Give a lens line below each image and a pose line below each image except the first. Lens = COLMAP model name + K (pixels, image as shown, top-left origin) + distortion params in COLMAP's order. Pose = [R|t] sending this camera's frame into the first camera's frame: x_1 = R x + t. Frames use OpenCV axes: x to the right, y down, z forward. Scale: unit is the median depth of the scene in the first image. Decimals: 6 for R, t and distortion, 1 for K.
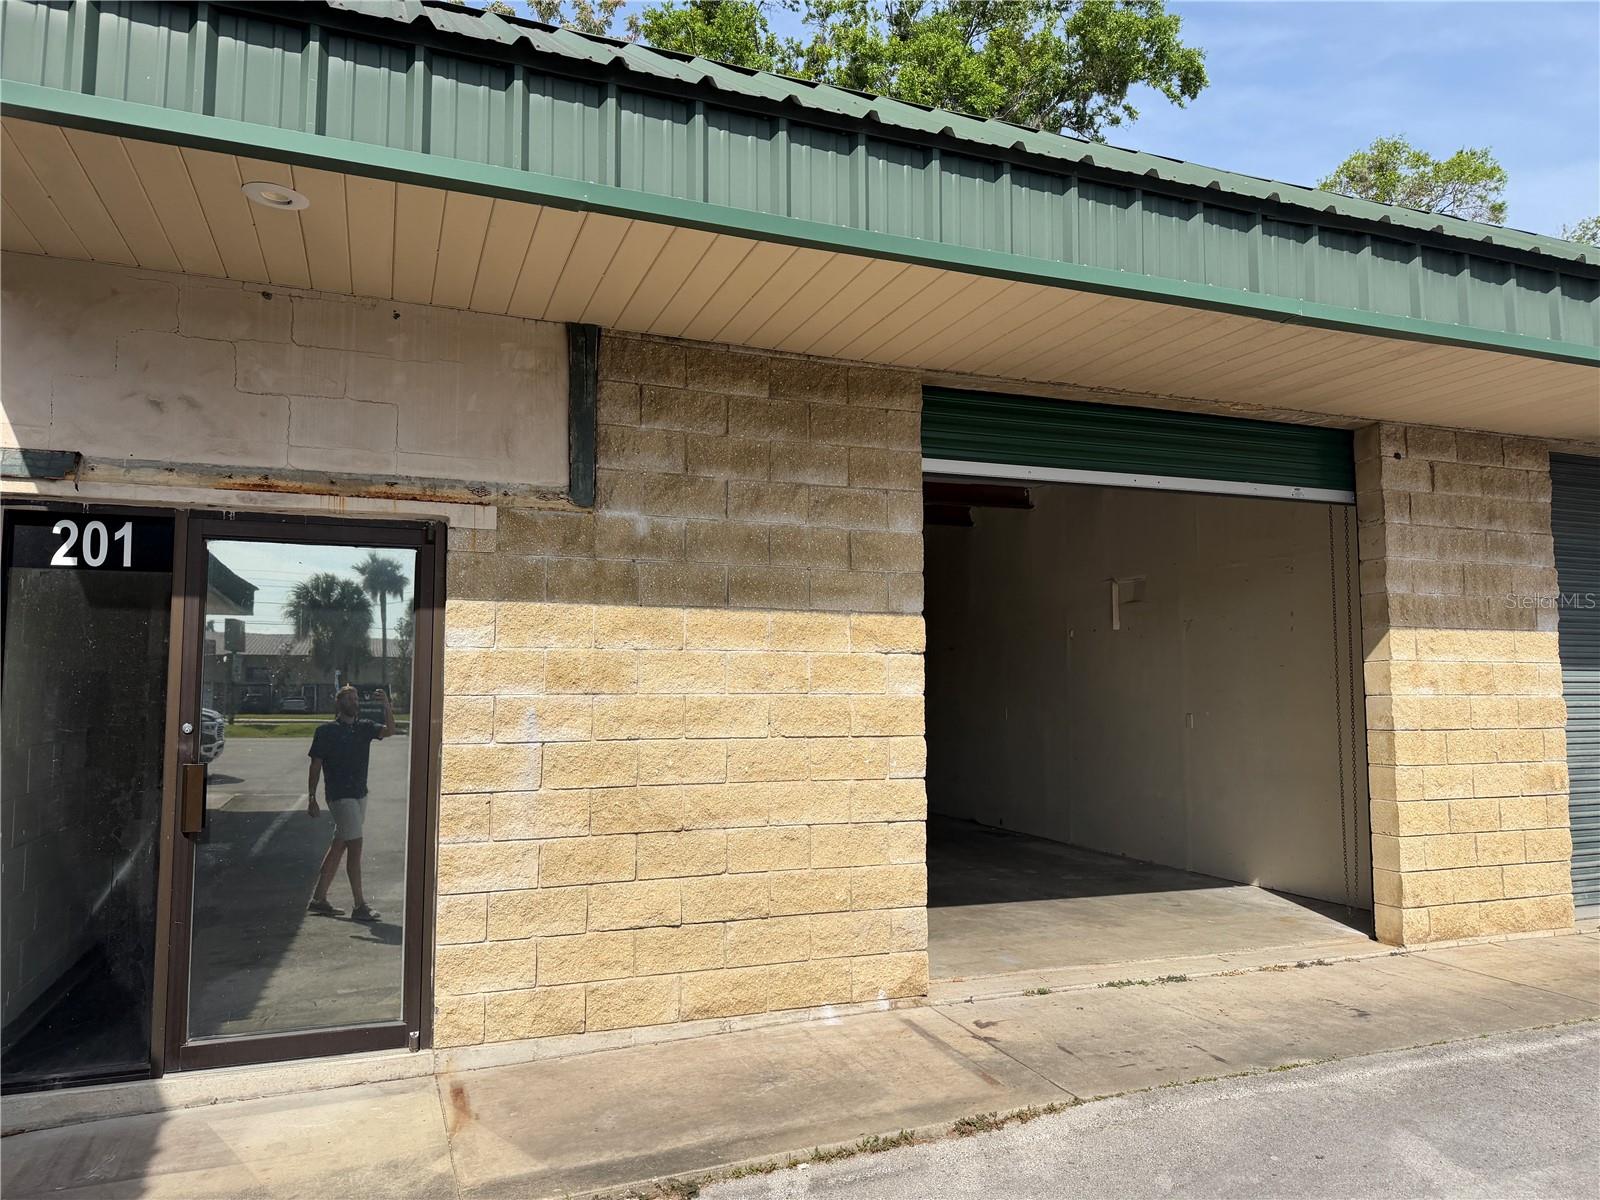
lens RADIAL K [[1115.9, 0, 776.7], [0, 1115.9, 604.3], [0, 0, 1]] dist [0.091336, -0.129443]
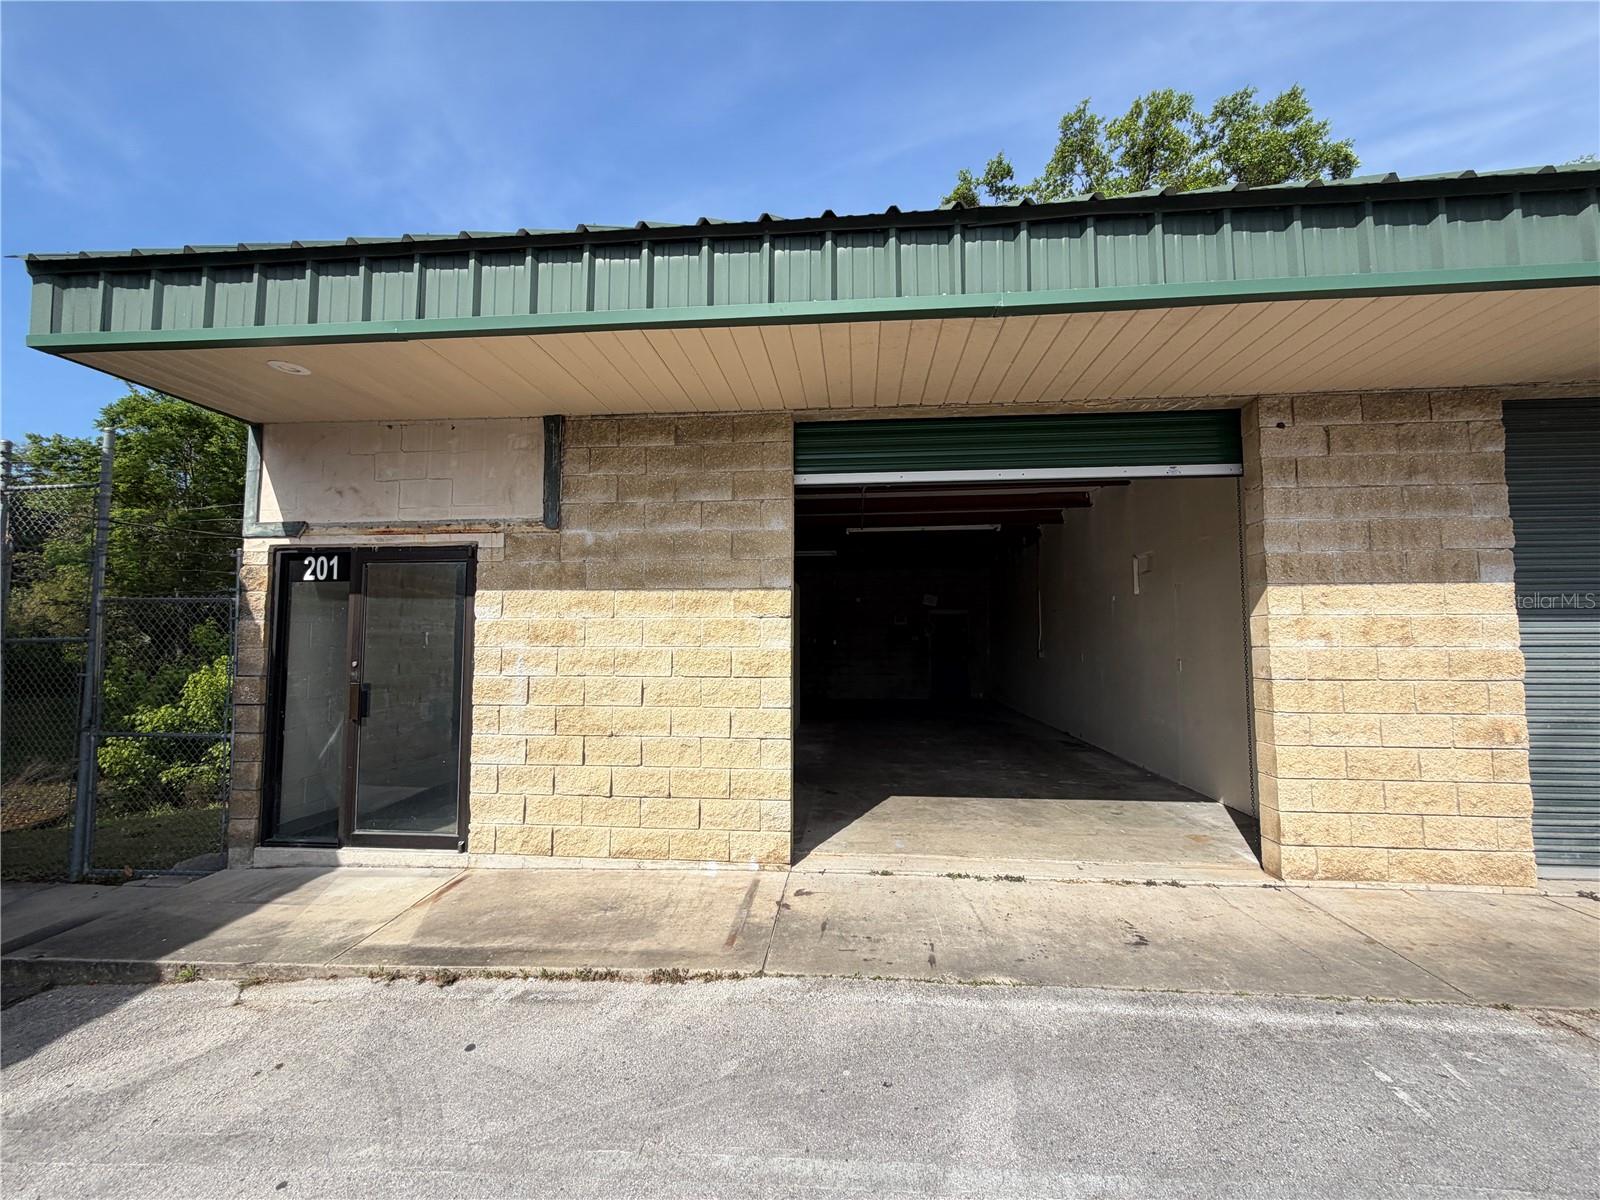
lens RADIAL K [[627.7, 0, 800.0], [0, 627.7, 600.0], [0, 0, 1]] dist [0.011032, -0.009983]
pose [[0.897541, -0.027964, -0.440044, 0.510782], [0.035695, 0.999319, 0.009300, 0.017110], [0.439484, -0.024055, 0.897928, 0.332052]]
